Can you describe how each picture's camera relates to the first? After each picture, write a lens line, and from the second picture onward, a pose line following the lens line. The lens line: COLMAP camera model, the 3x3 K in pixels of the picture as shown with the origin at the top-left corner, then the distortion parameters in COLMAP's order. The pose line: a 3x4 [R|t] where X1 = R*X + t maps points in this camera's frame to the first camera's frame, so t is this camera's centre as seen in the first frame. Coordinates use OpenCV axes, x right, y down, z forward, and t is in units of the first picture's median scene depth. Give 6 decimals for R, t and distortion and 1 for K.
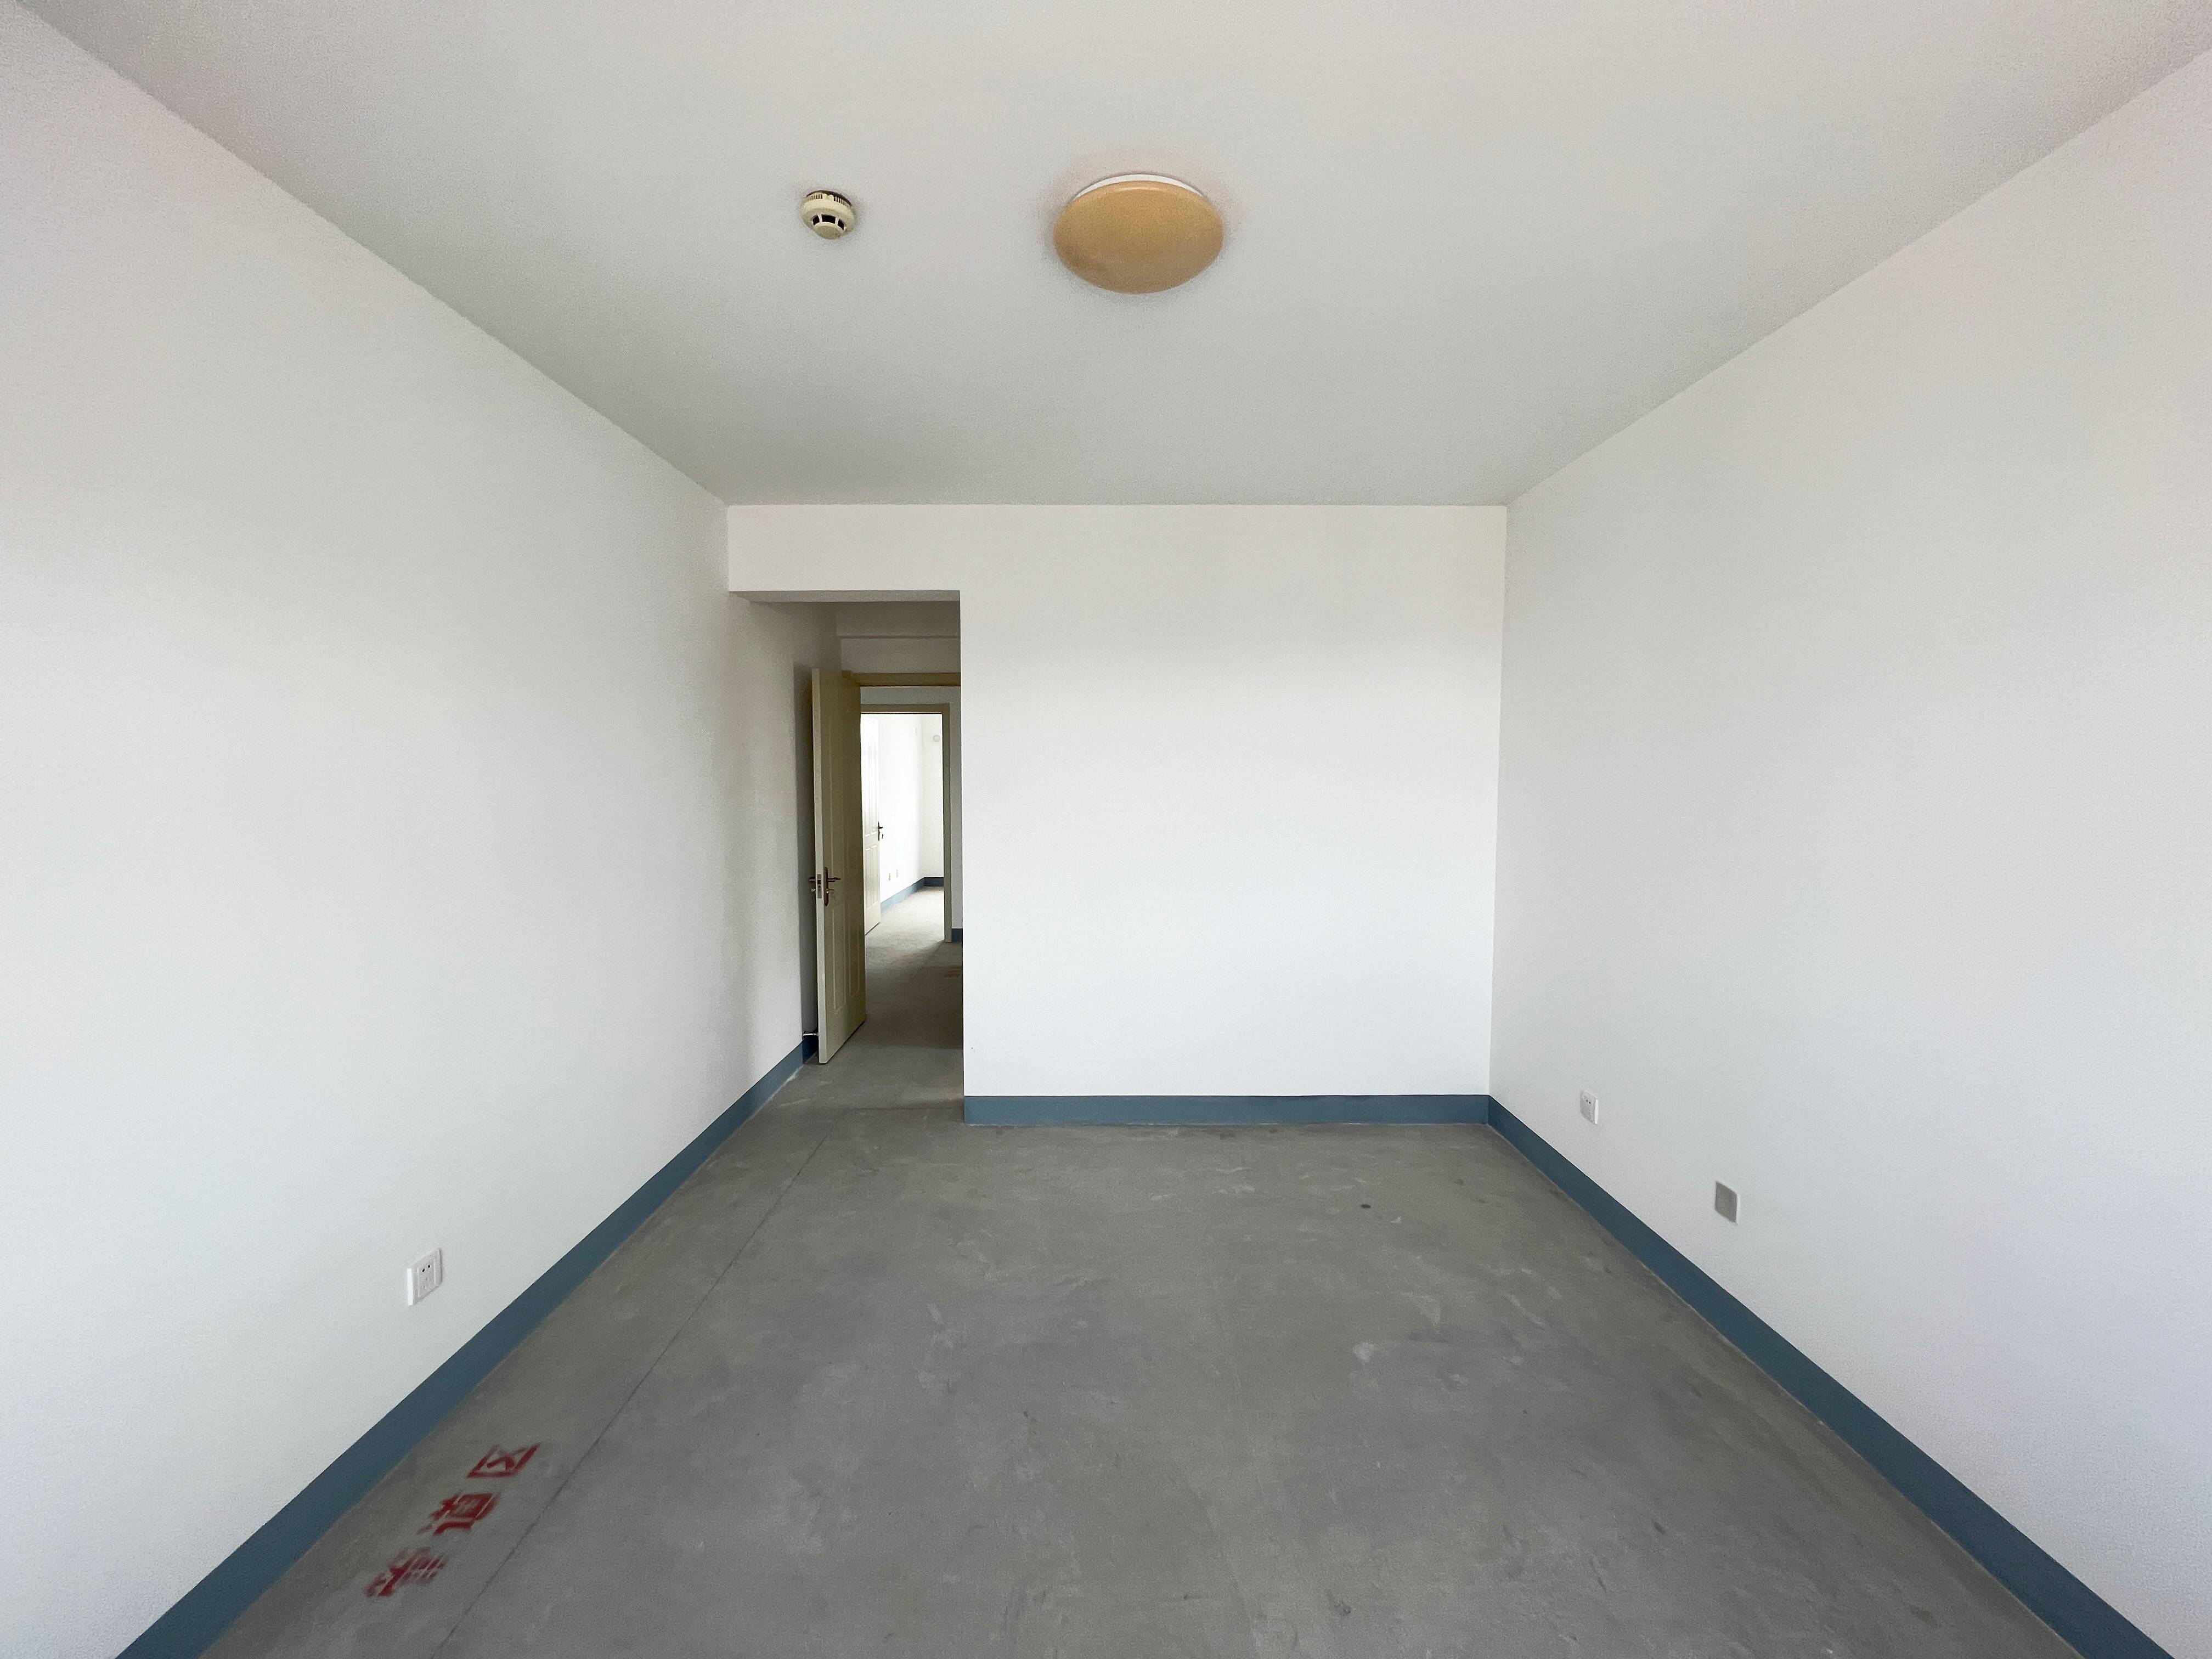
lens RADIAL K [[884.3, 0, 1106.0], [0, 884.3, 829.5], [0, 0, 1]] dist [-0.000063, -0.000039]
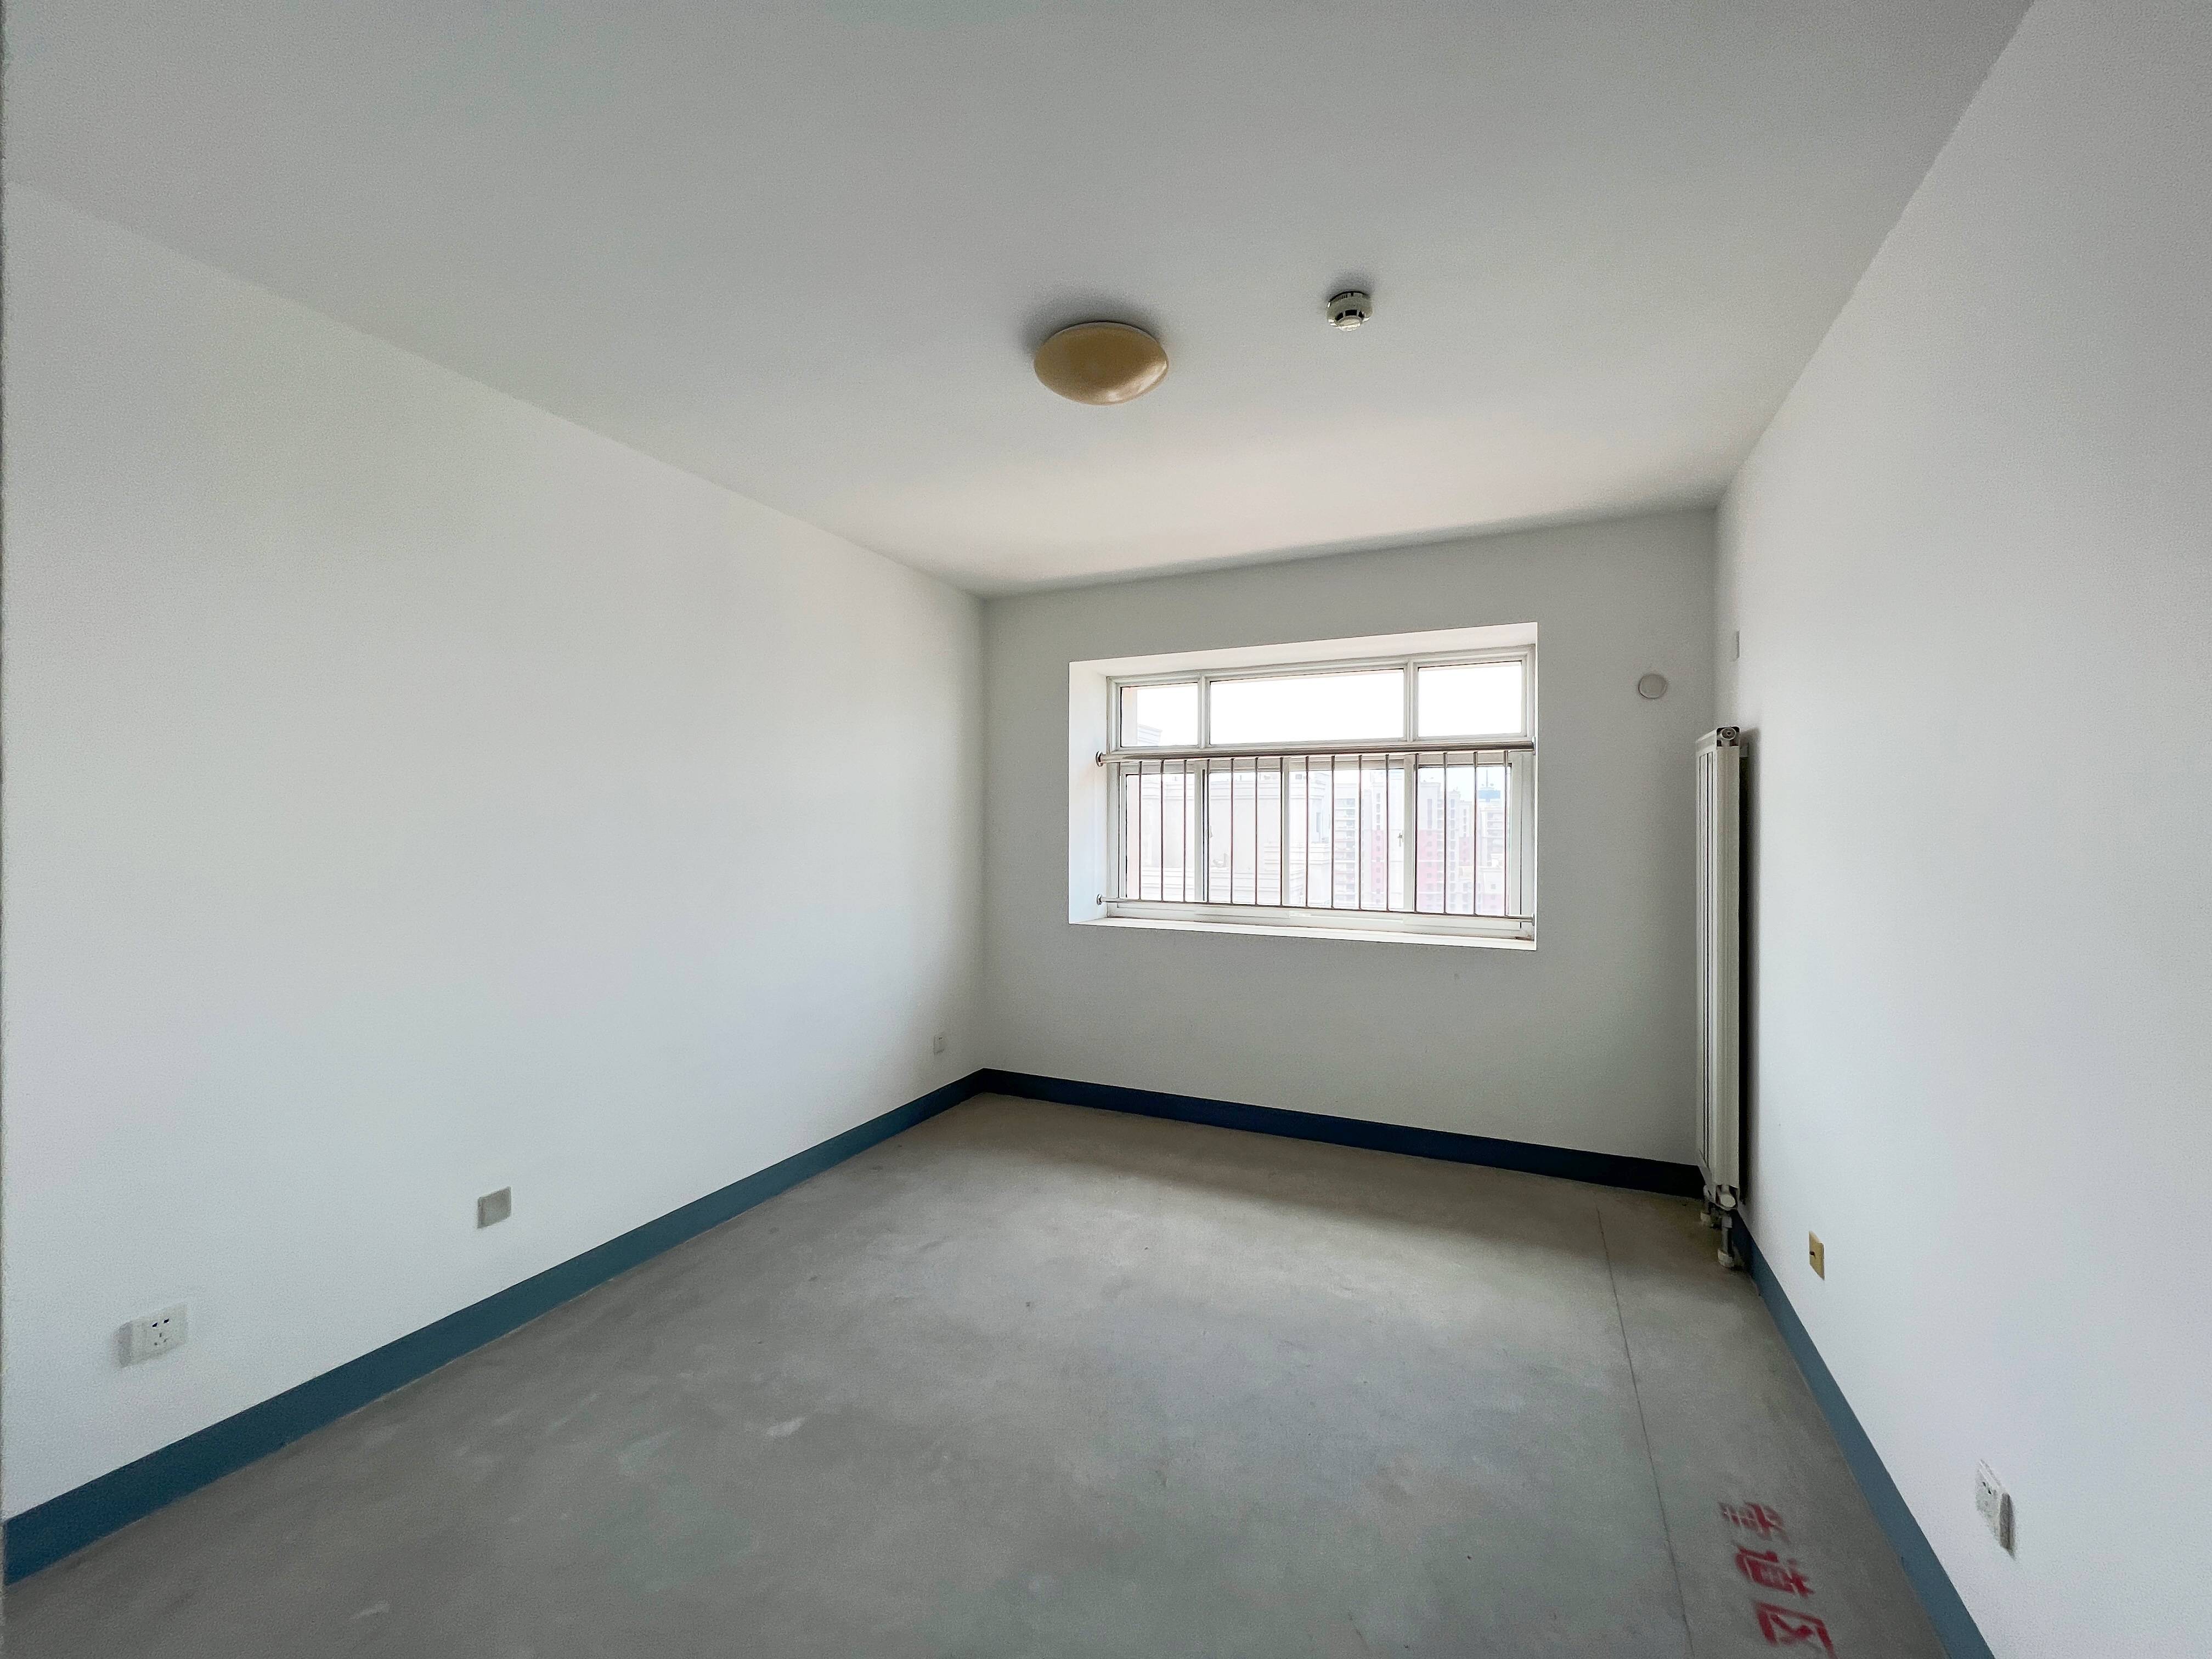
lens RADIAL K [[884.3, 0, 1106.0], [0, 884.3, 829.5], [0, 0, 1]] dist [-0.000063, -0.000039]
pose [[-0.909923, -0.005299, 0.414744, -0.373633], [0.024755, 0.997442, 0.067054, -0.067808], [-0.414039, 0.071281, -0.907464, 1.639926]]
